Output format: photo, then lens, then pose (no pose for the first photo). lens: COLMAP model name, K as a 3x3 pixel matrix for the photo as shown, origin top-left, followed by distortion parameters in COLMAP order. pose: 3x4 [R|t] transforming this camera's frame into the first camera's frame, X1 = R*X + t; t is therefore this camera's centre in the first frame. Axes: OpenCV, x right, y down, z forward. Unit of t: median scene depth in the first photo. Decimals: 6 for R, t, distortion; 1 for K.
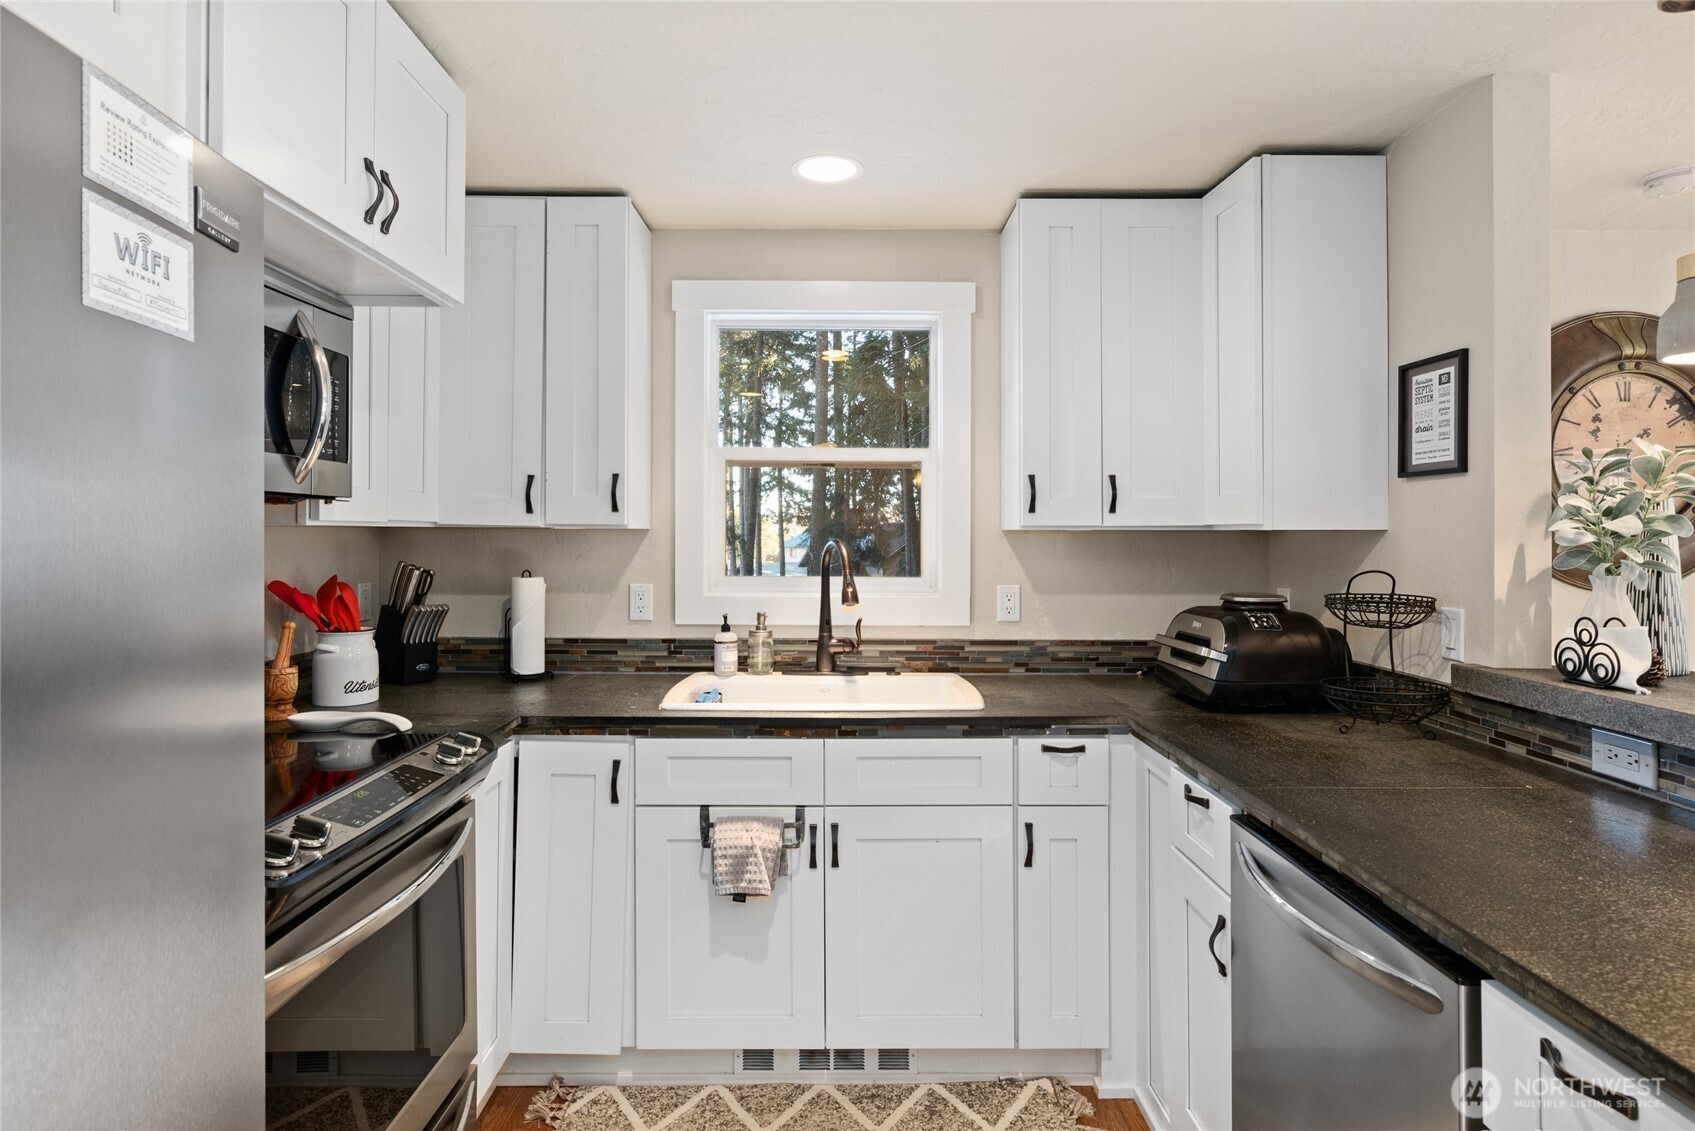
lens RADIAL K [[901.5, 0, 846.3], [0, 901.5, 532.0], [0, 0, 1]] dist [-0.004377, 0.001305]
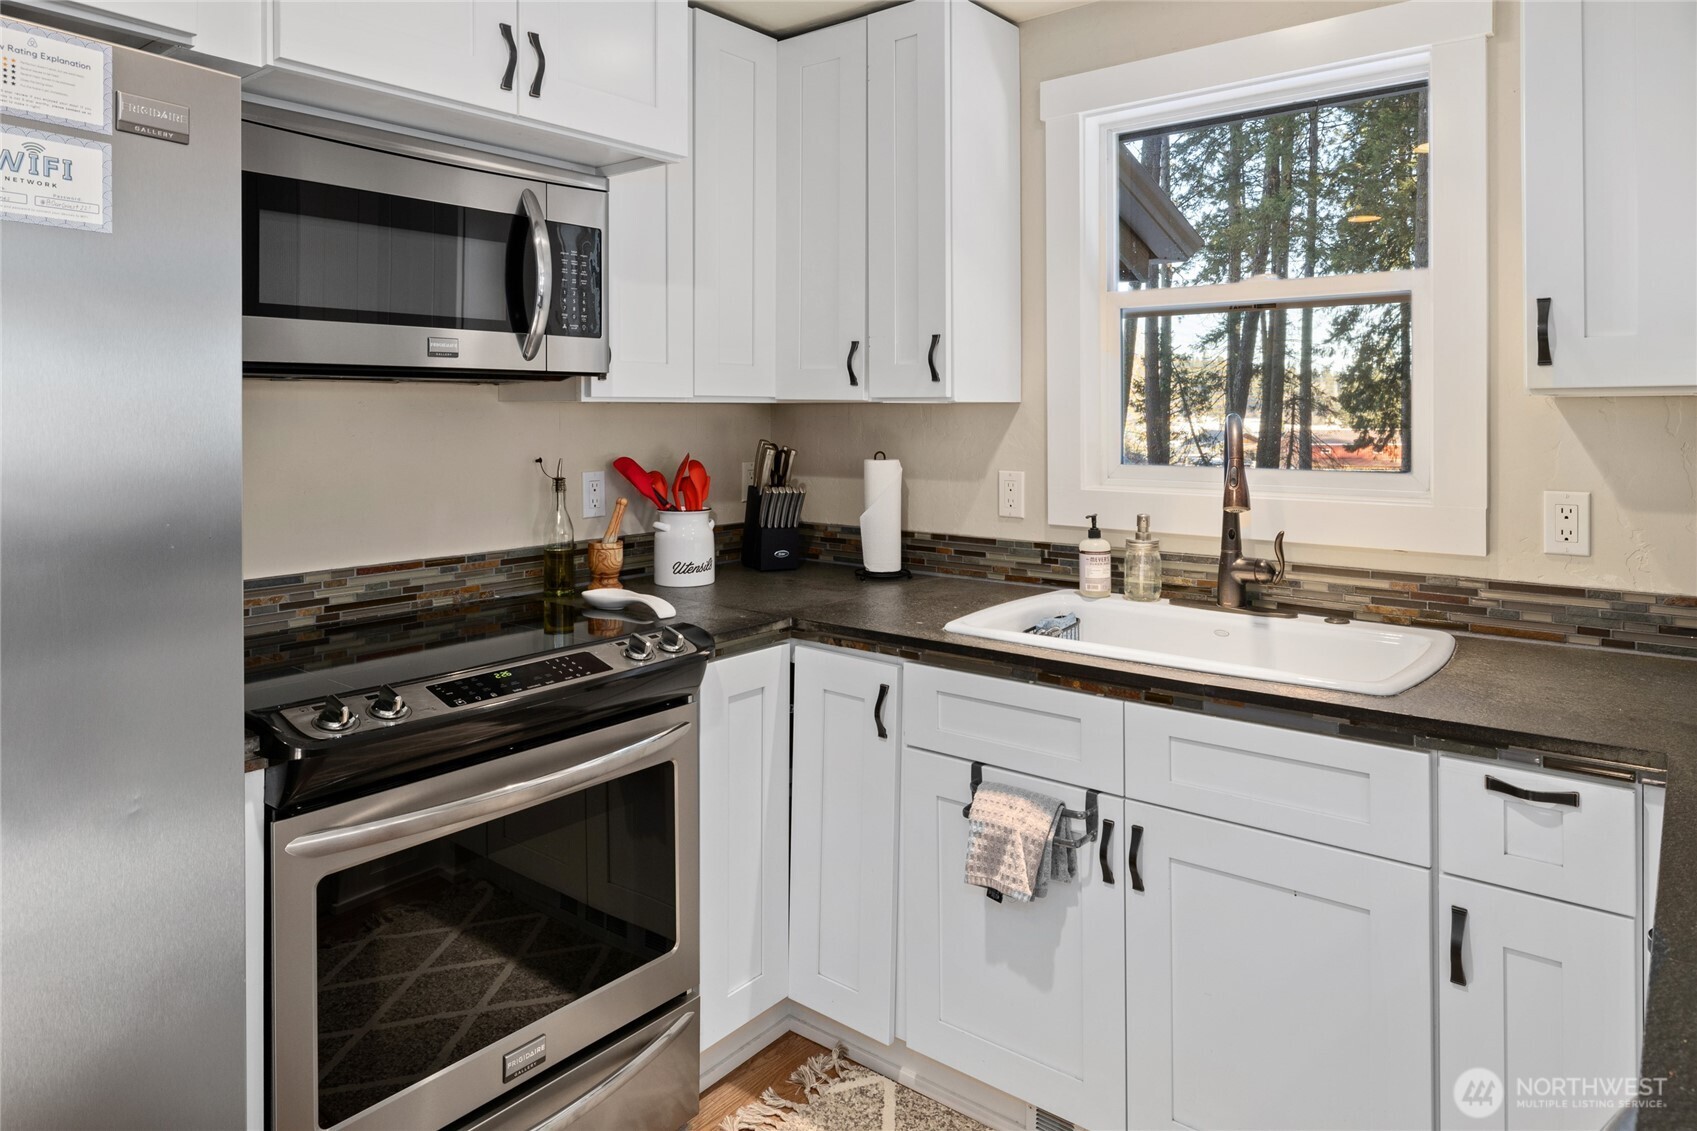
lens RADIAL K [[1053.6, 0, 839.6], [0, 1053.6, 416.6], [0, 0, 1]] dist [0.000780, -0.005120]
pose [[0.772891, -0.003856, -0.634527, 0.313511], [0.007898, 0.999963, 0.003544, 0.005993], [0.634489, -0.007751, 0.772893, 0.230529]]
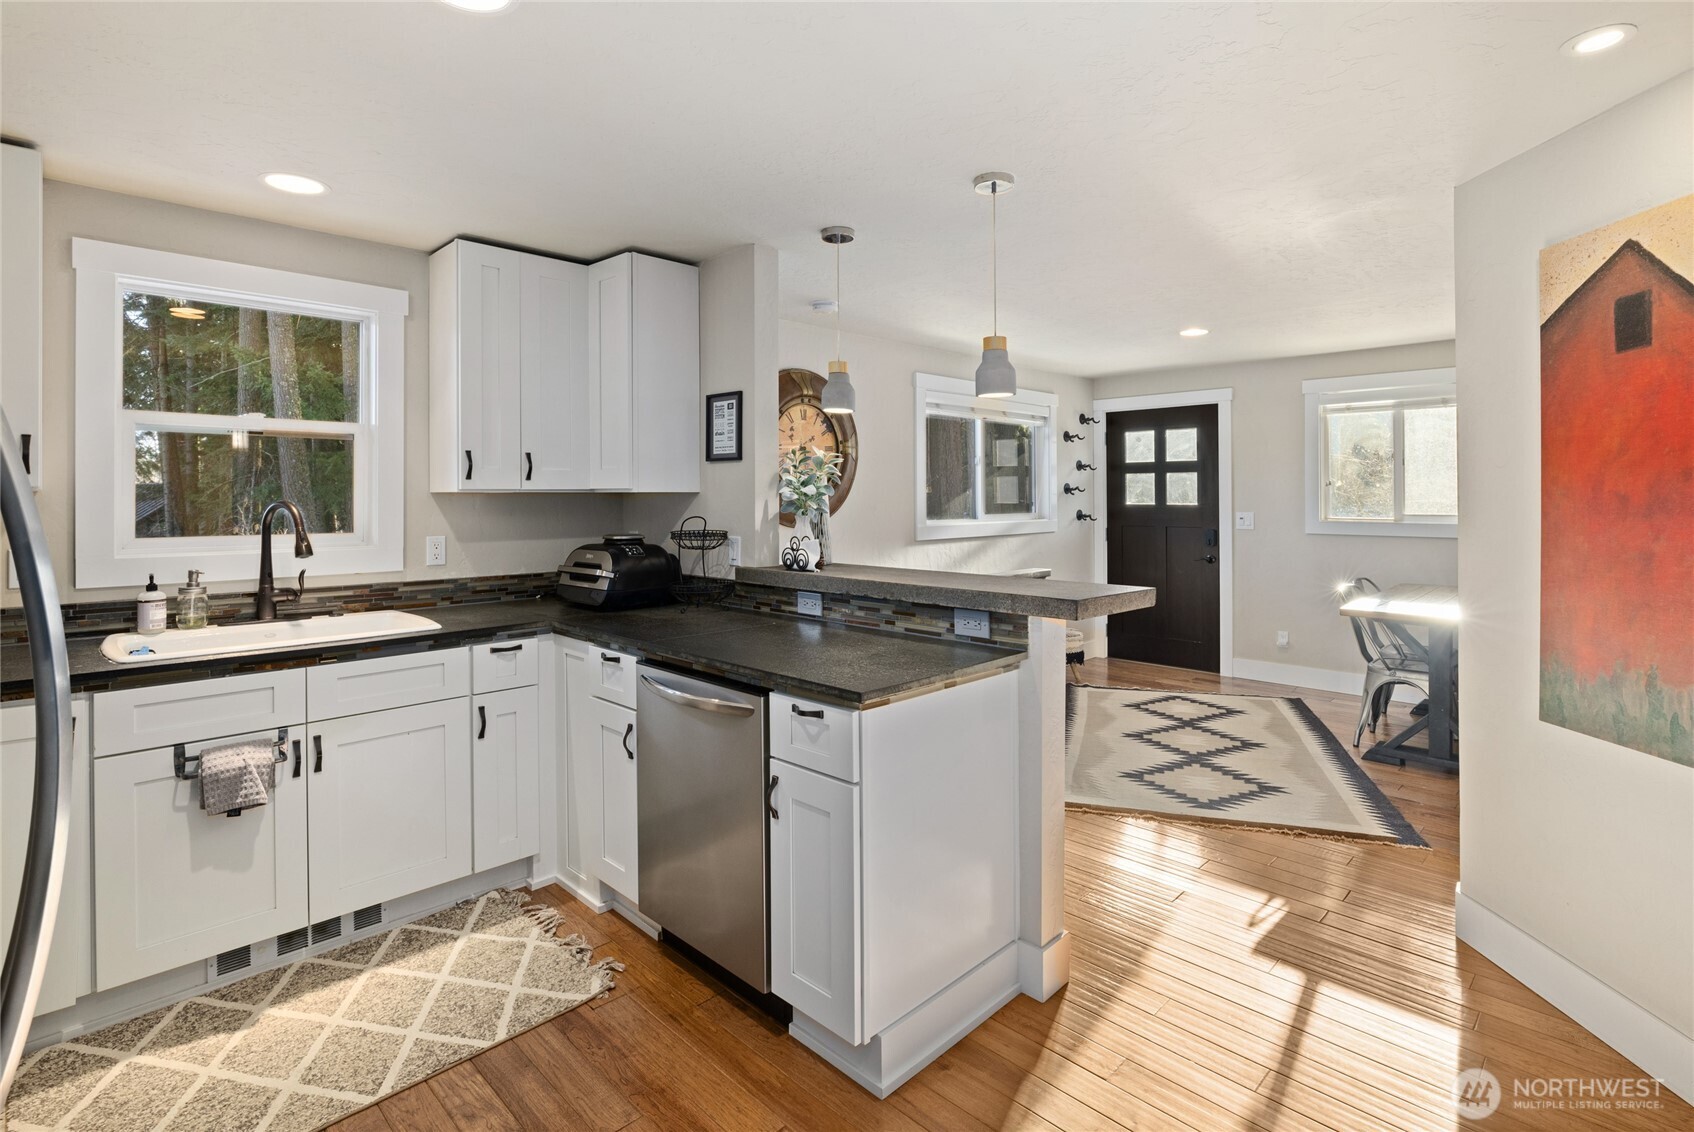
lens RADIAL K [[821.8, 0, 833.6], [0, 821.8, 492.5], [0, 0, 1]] dist [-0.002349, 0.000017]
pose [[0.723509, -0.001214, 0.690314, -0.263441], [0.001767, 0.999998, -0.000094, -0.001173], [-0.690313, 0.001287, 0.723510, -0.265528]]
